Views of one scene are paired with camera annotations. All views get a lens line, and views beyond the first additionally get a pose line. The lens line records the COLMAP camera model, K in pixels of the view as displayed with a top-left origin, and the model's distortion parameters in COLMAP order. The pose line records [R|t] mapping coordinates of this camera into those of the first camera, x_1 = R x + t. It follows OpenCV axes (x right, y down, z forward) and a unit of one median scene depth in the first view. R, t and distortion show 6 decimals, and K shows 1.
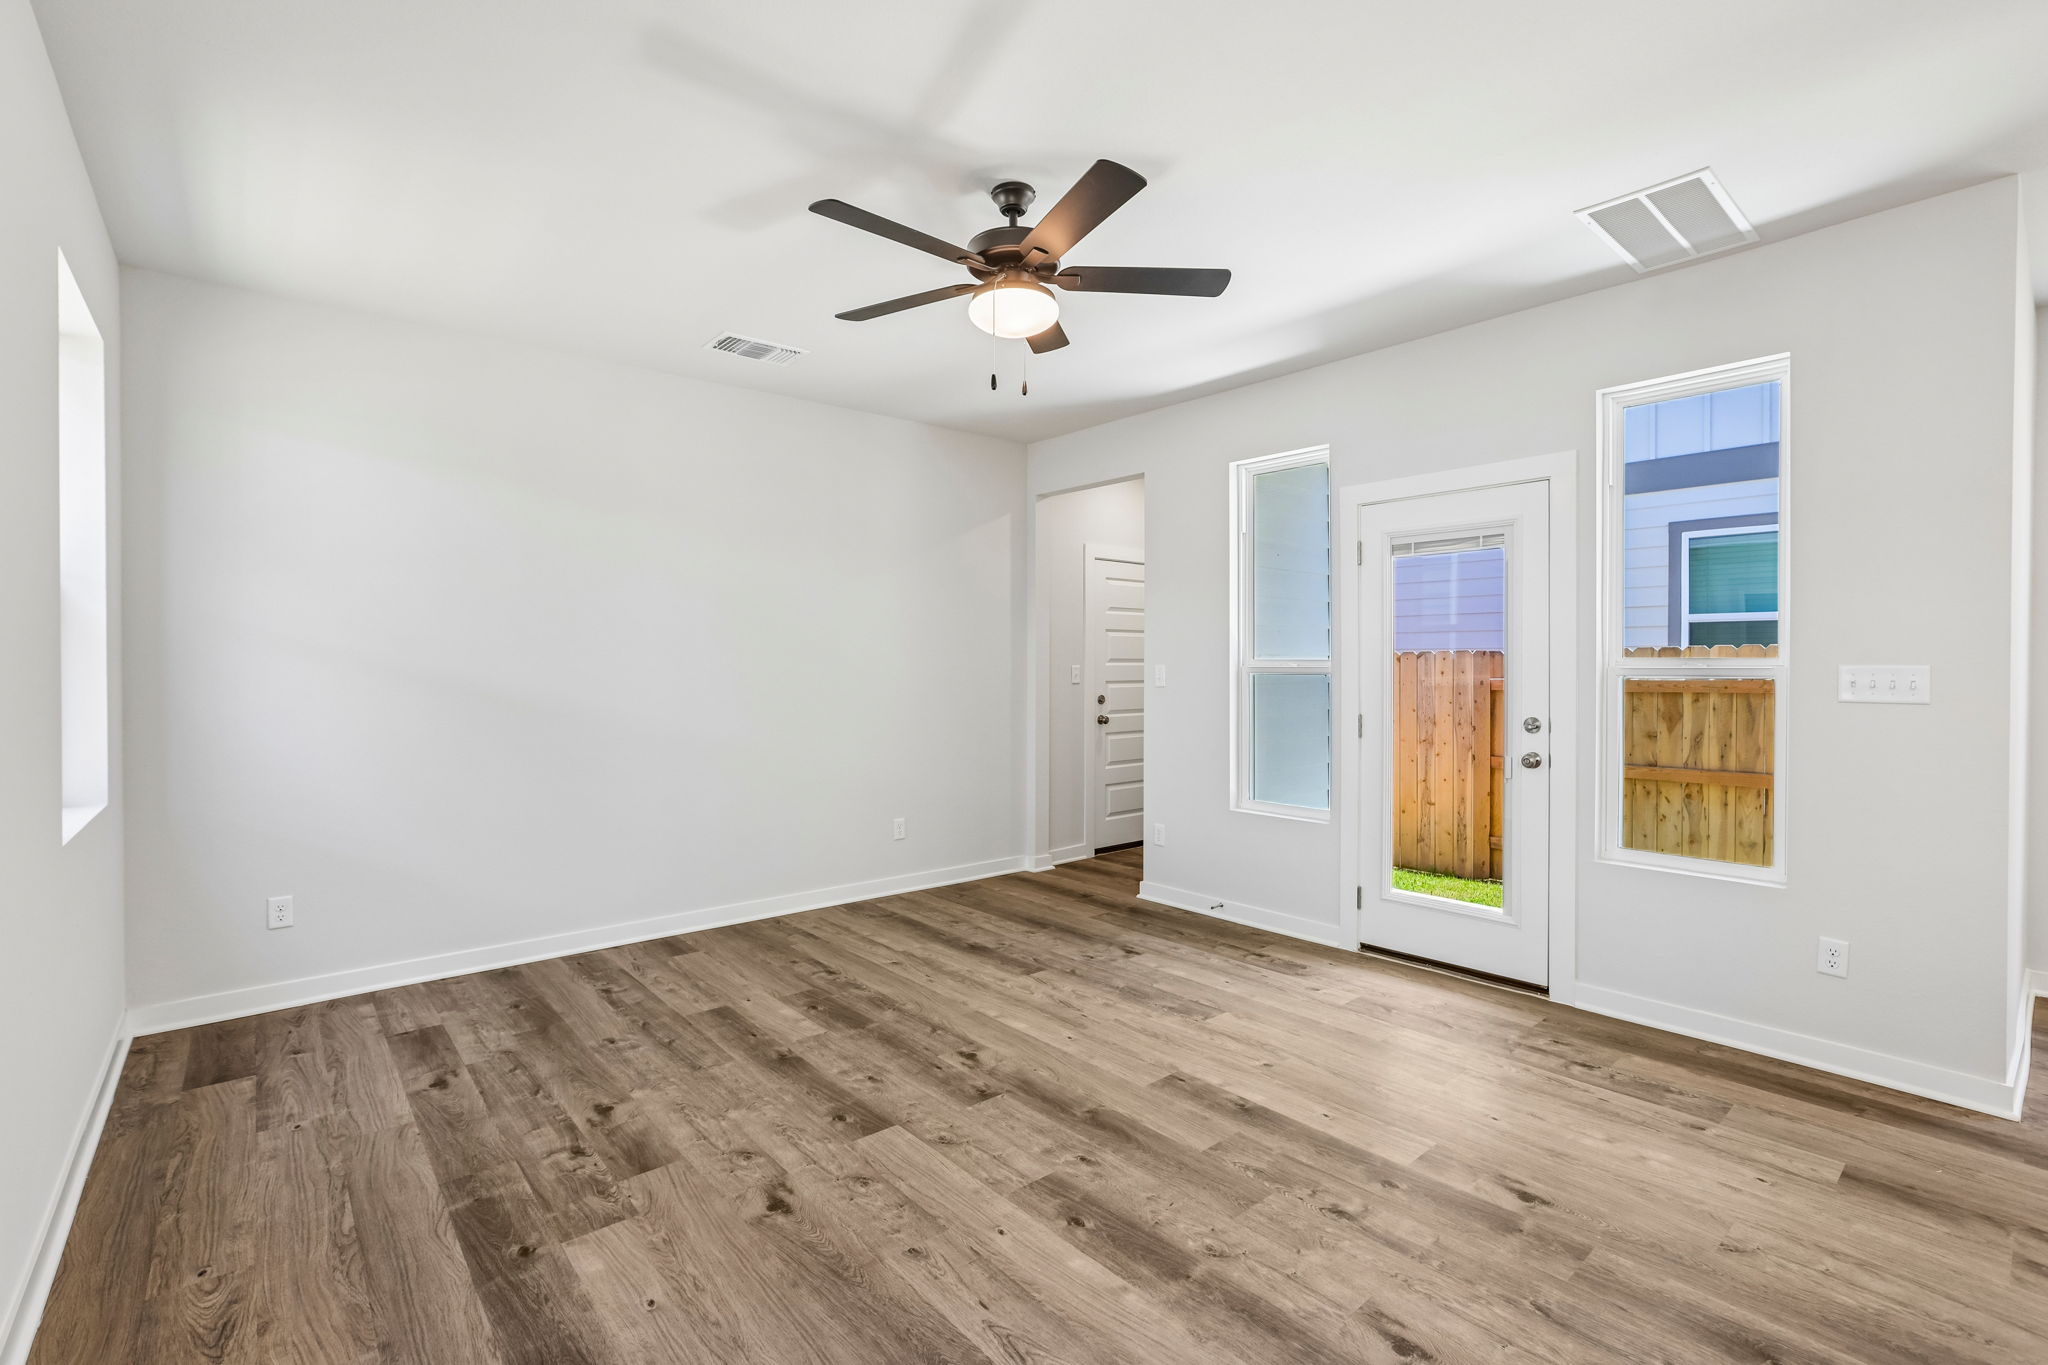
lens RADIAL K [[920.6, 0, 1021.8], [0, 920.6, 675.8], [0, 0, 1]] dist [-0.035219, 0.010061]
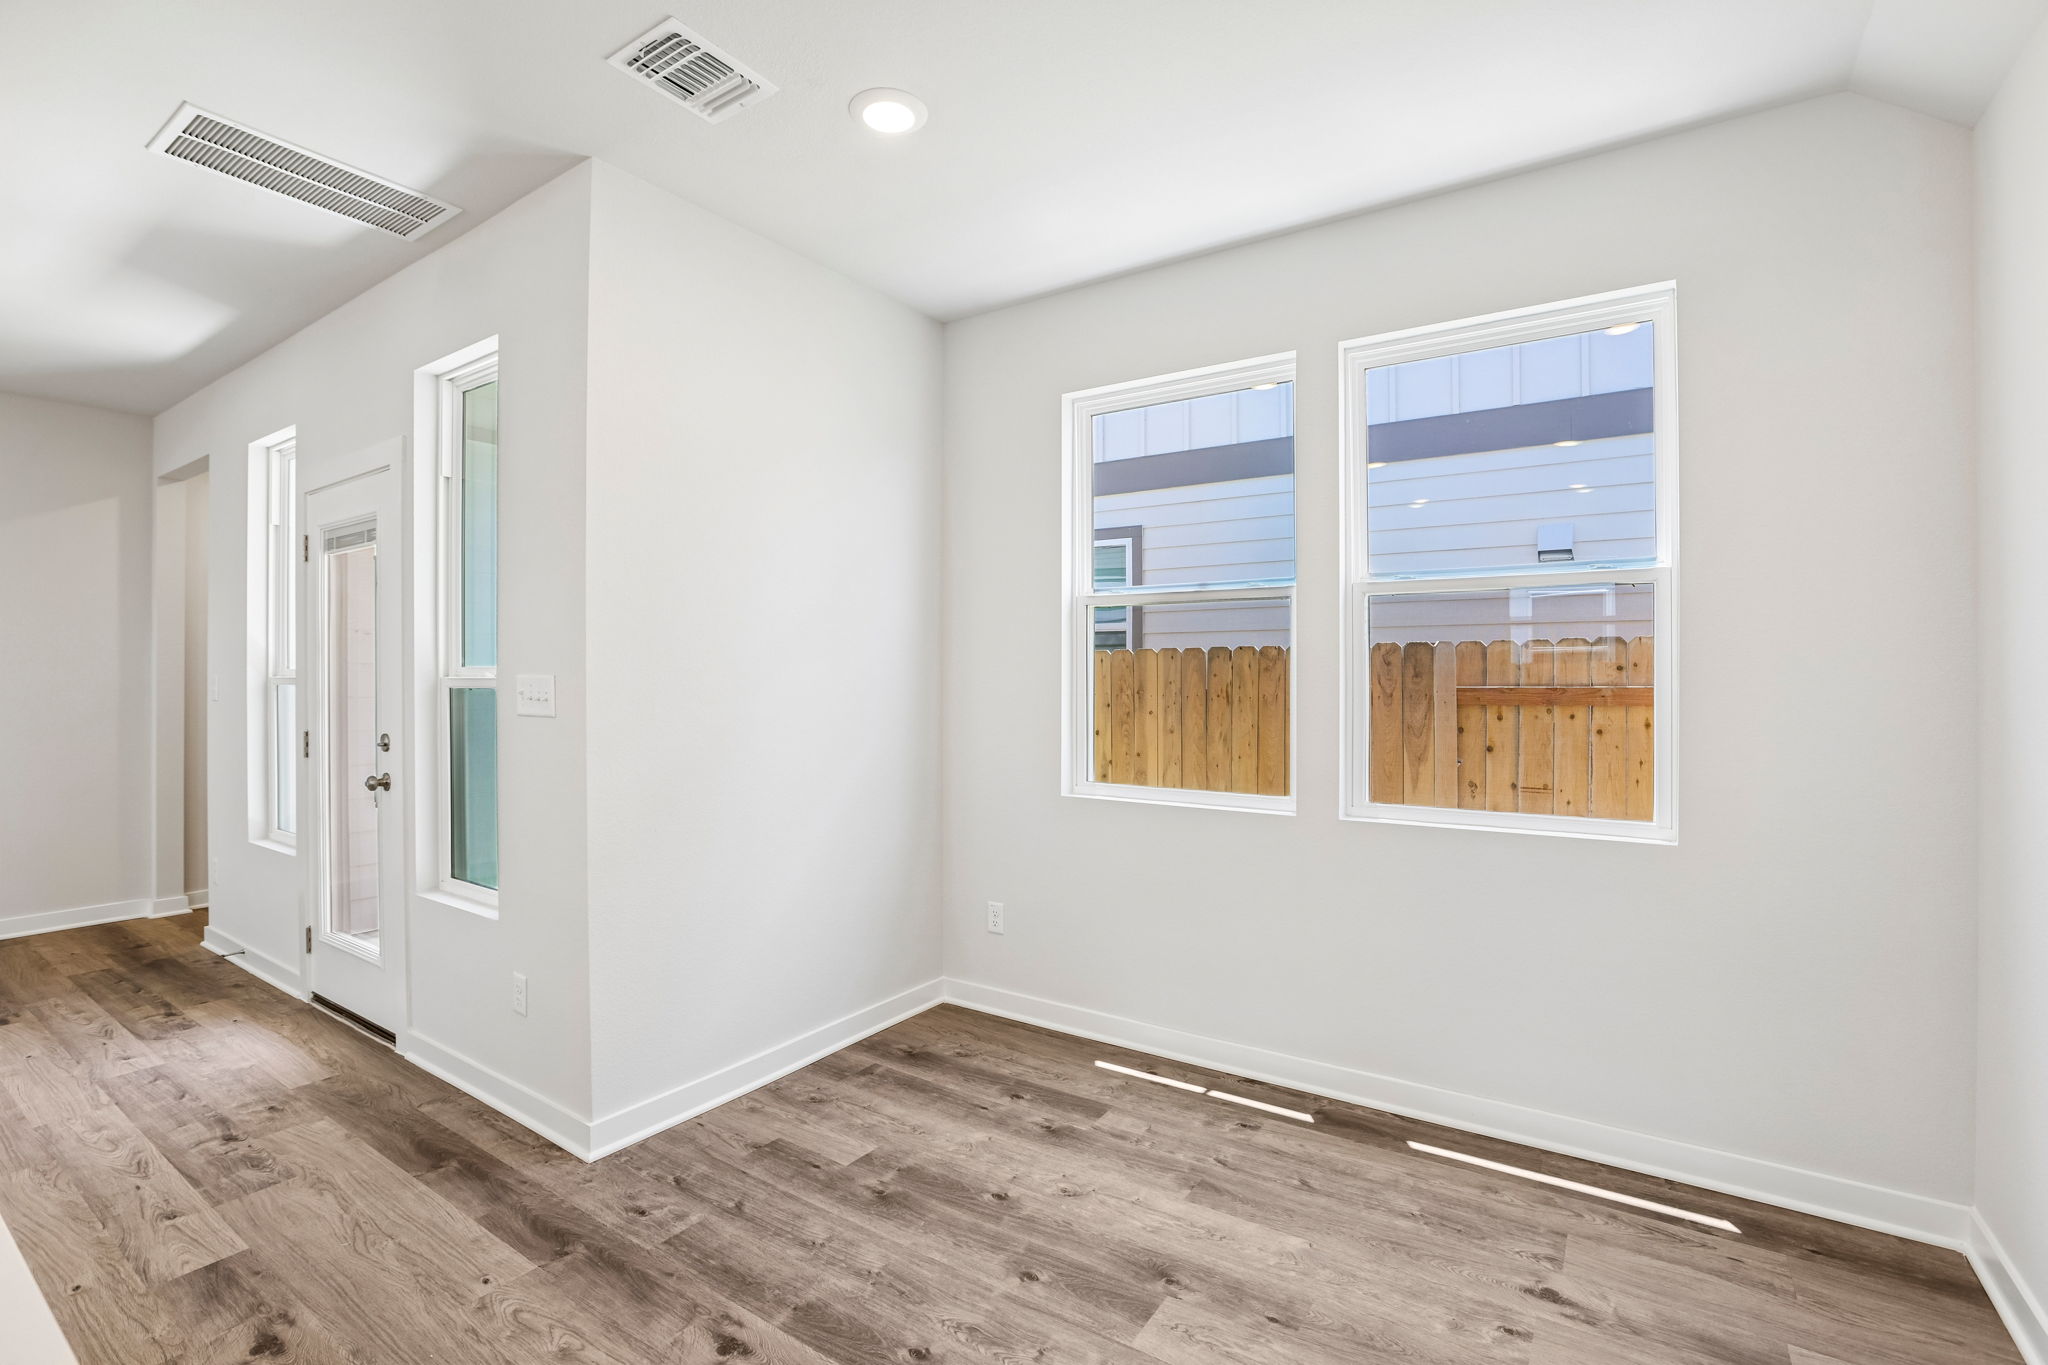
lens RADIAL K [[920.6, 0, 1003.2], [0, 920.6, 677.7], [0, 0, 1]] dist [-0.035219, 0.010061]
pose [[0.967671, -0.002031, 0.252208, 1.132846], [0.005444, 0.999903, -0.012836, 0.005327], [-0.252158, 0.013794, 0.967588, -0.023200]]
